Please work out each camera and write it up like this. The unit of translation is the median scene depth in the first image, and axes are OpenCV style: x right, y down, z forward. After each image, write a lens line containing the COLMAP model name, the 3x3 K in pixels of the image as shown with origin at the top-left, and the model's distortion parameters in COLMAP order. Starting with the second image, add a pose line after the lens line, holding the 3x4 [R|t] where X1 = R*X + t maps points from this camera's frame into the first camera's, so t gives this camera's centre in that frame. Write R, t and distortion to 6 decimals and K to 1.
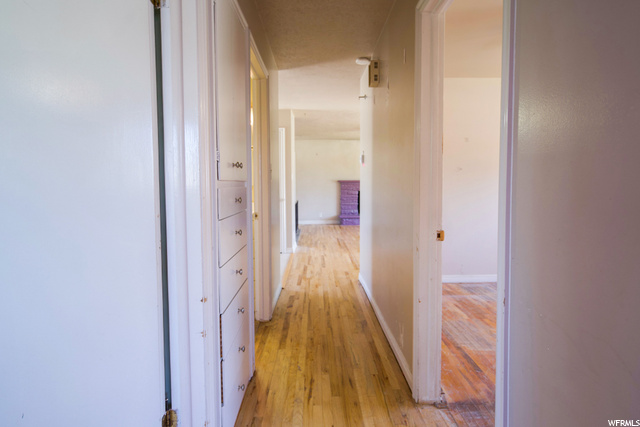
lens RADIAL K [[335.9, 0, 320.2], [0, 335.9, 202.7], [0, 0, 1]] dist [-0.001224, -0.000447]
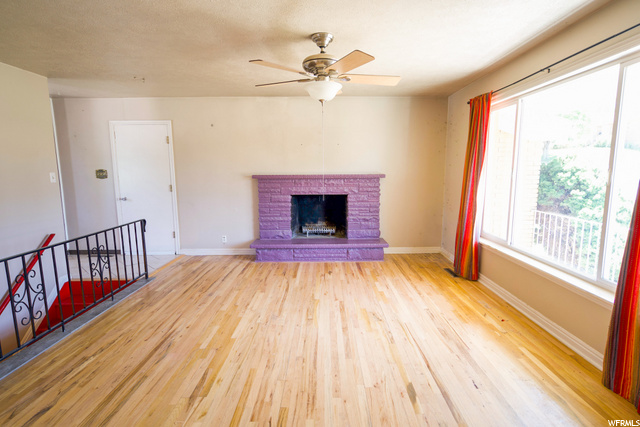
lens RADIAL K [[333.3, 0, 320.0], [0, 333.3, 213.5], [0, 0, 1]] dist [0.001782, 0.000210]
pose [[0.999569, 0.003782, -0.029128, 0.173993], [-0.001206, 0.996125, 0.087943, -0.052393], [0.029348, -0.087870, 0.995700, 0.473439]]
